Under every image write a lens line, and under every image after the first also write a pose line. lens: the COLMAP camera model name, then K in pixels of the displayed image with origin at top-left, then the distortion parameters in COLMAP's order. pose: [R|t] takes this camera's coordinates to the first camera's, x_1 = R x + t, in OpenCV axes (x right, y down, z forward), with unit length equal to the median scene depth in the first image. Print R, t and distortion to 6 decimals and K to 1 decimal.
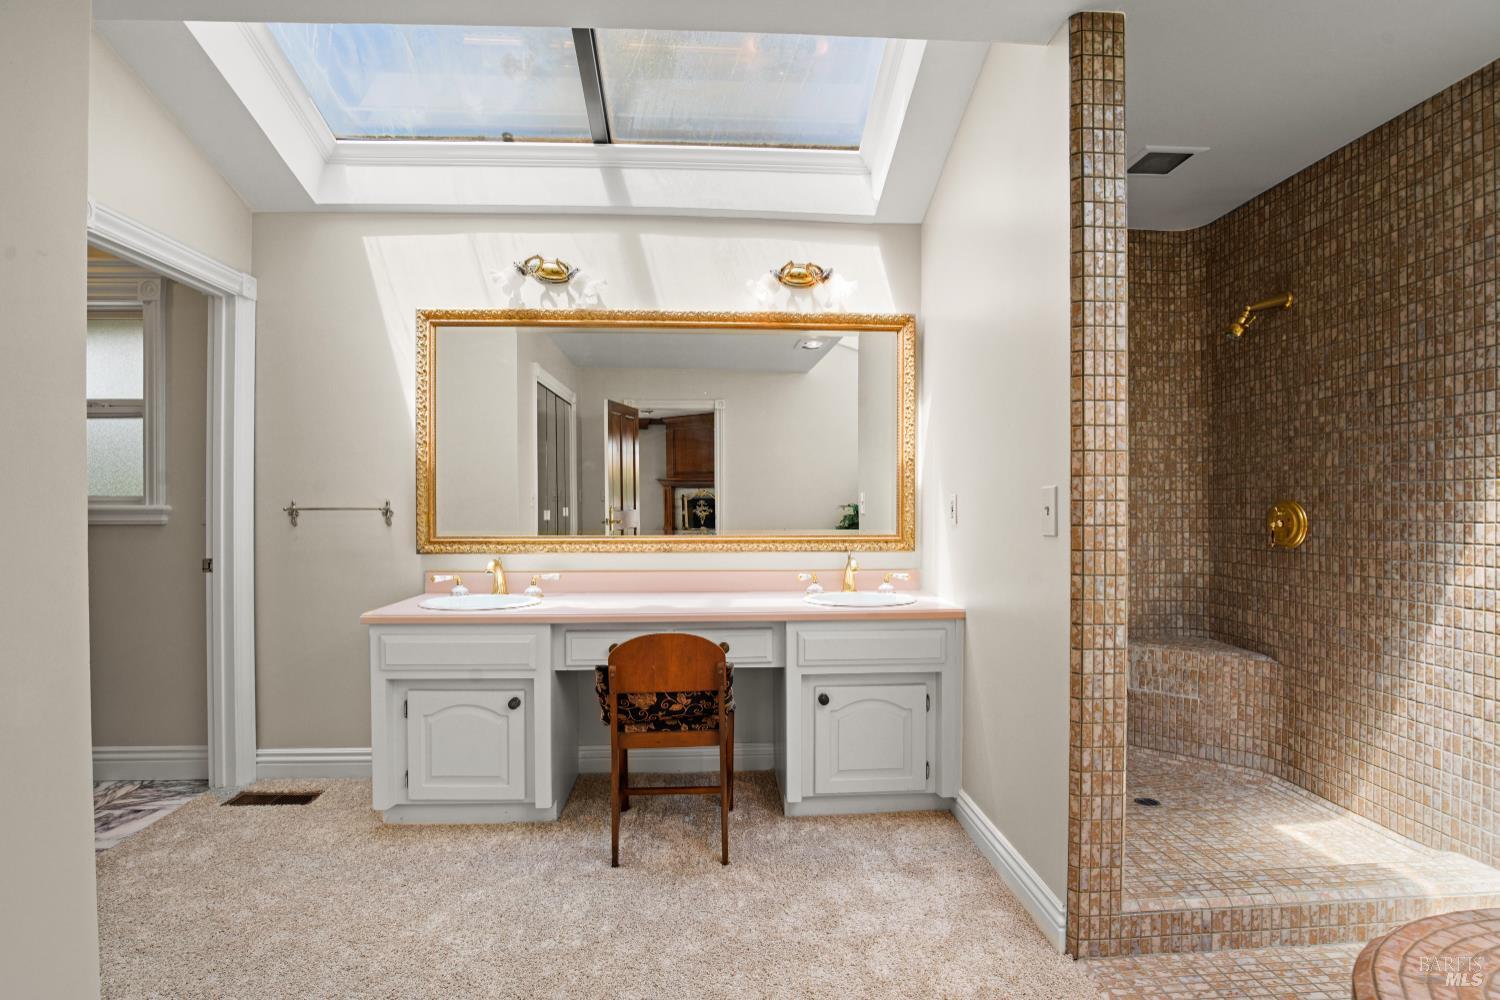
lens RADIAL K [[695.0, 0, 756.3], [0, 695.0, 501.6], [0, 0, 1]] dist [-0.029008, 0.000259]
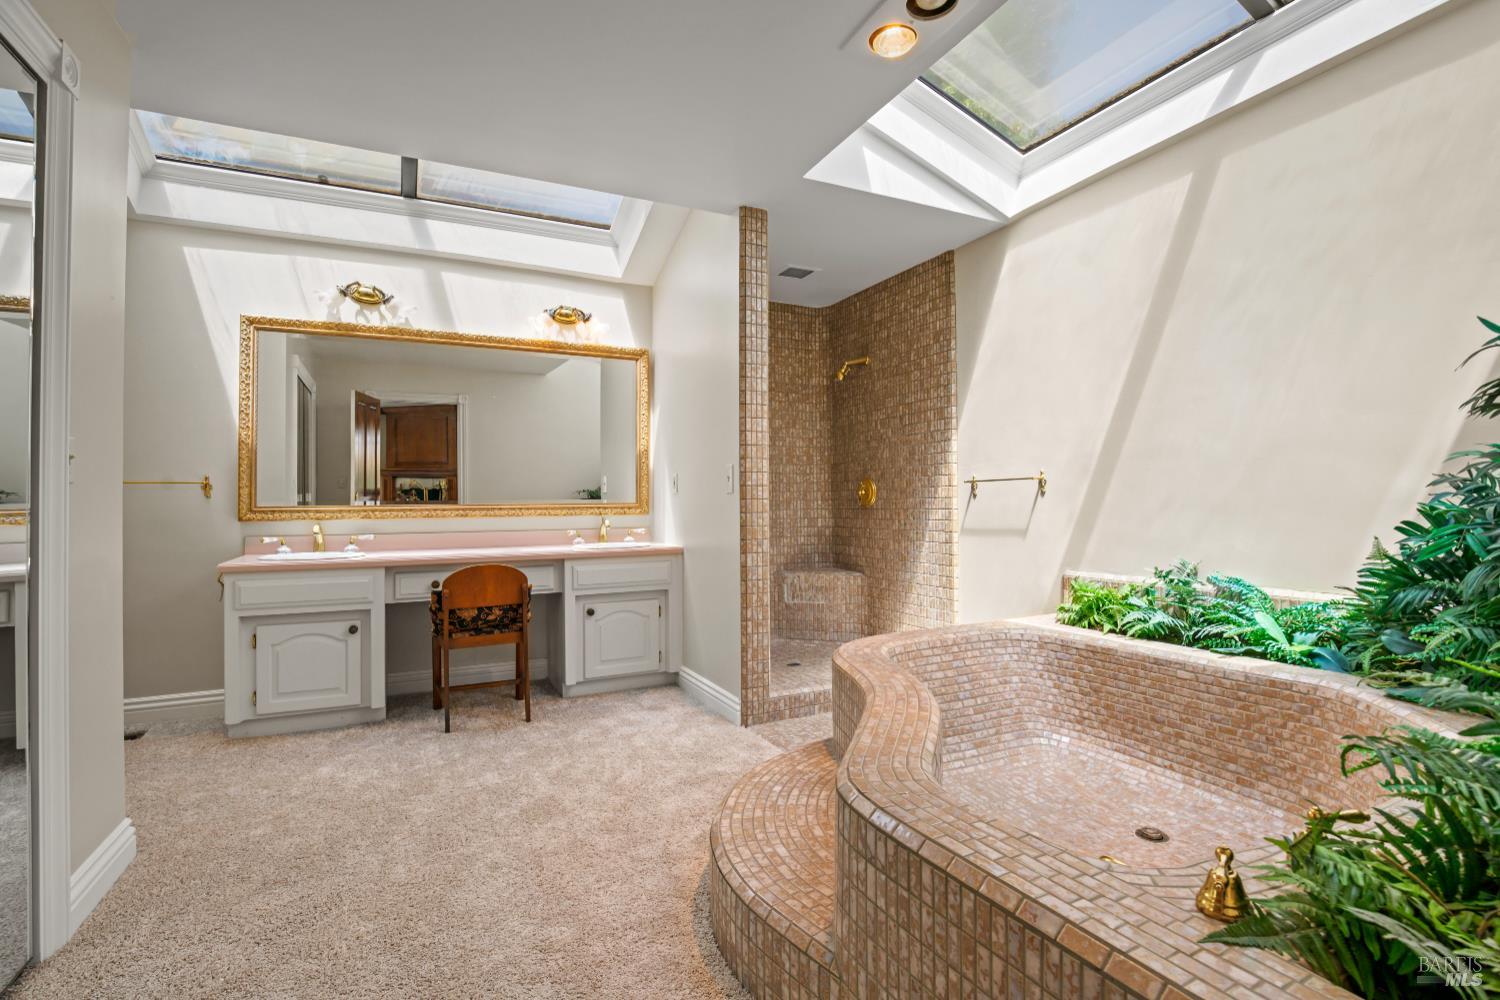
lens RADIAL K [[695.0, 0, 756.3], [0, 695.0, 501.6], [0, 0, 1]] dist [-0.029008, 0.000259]
pose [[0.919432, -0.006910, 0.393189, -0.154716], [0.005010, 0.999970, 0.005858, 0.045036], [-0.393218, -0.003416, 0.919439, -0.481215]]
